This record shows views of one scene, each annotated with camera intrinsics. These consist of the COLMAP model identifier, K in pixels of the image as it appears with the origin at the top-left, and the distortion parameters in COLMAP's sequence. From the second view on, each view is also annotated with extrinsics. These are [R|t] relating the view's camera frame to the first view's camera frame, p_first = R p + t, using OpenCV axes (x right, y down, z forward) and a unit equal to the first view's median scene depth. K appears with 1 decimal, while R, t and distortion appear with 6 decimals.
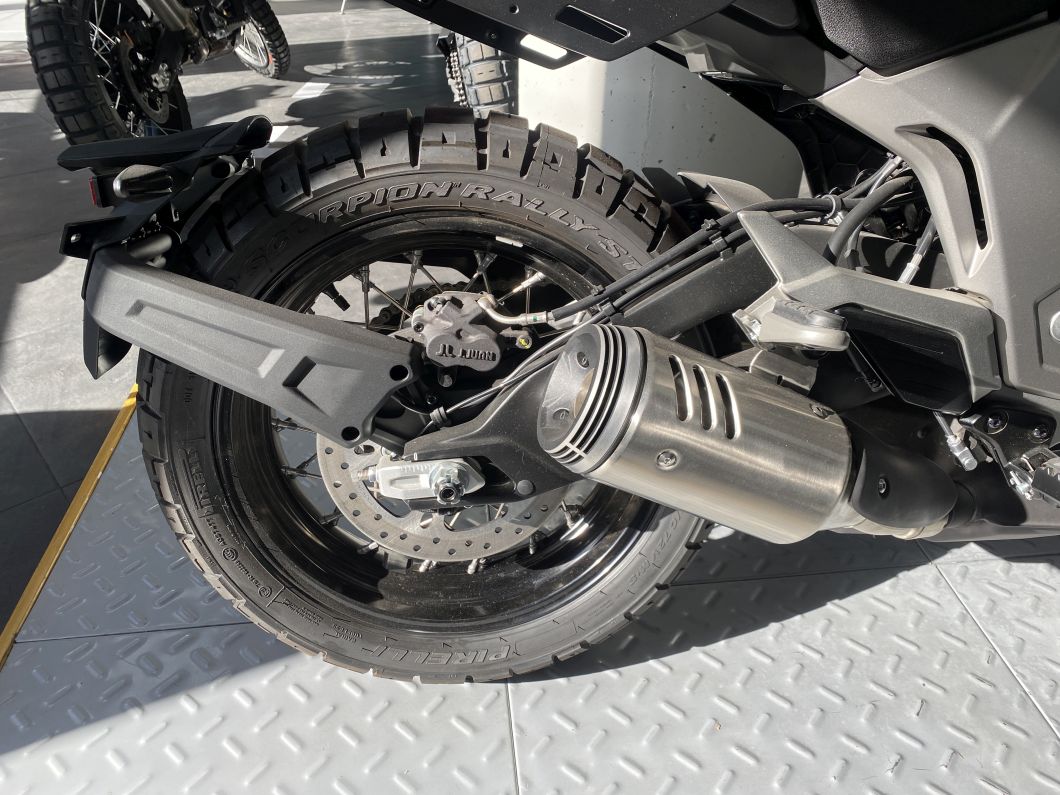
lens RADIAL K [[793.1, 0, 530.0], [0, 793.1, 397.5], [0, 0, 1]] dist [0.002693, -0.004378]
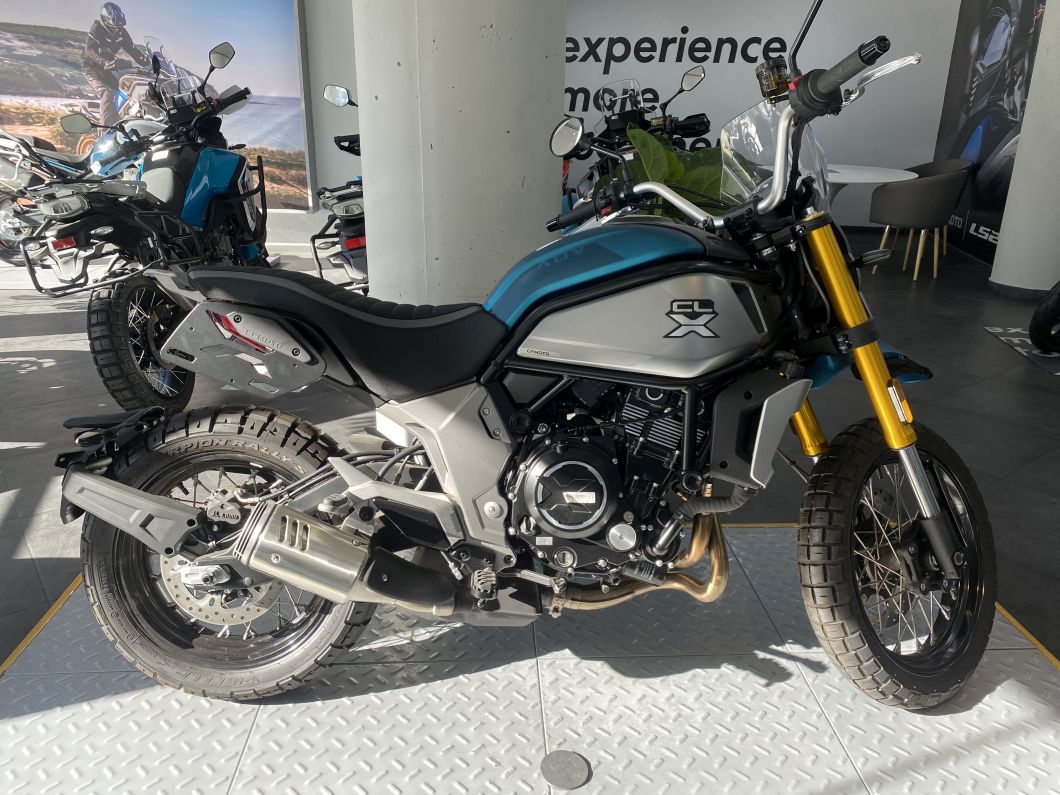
lens RADIAL K [[805.1, 0, 521.9], [0, 805.1, 402.6], [0, 0, 1]] dist [0.003394, -0.005434]
pose [[0.997607, 0.021498, -0.065717, 0.858397], [-0.037010, 0.968845, -0.244887, 0.153587], [0.058405, 0.246733, 0.967322, -1.159456]]
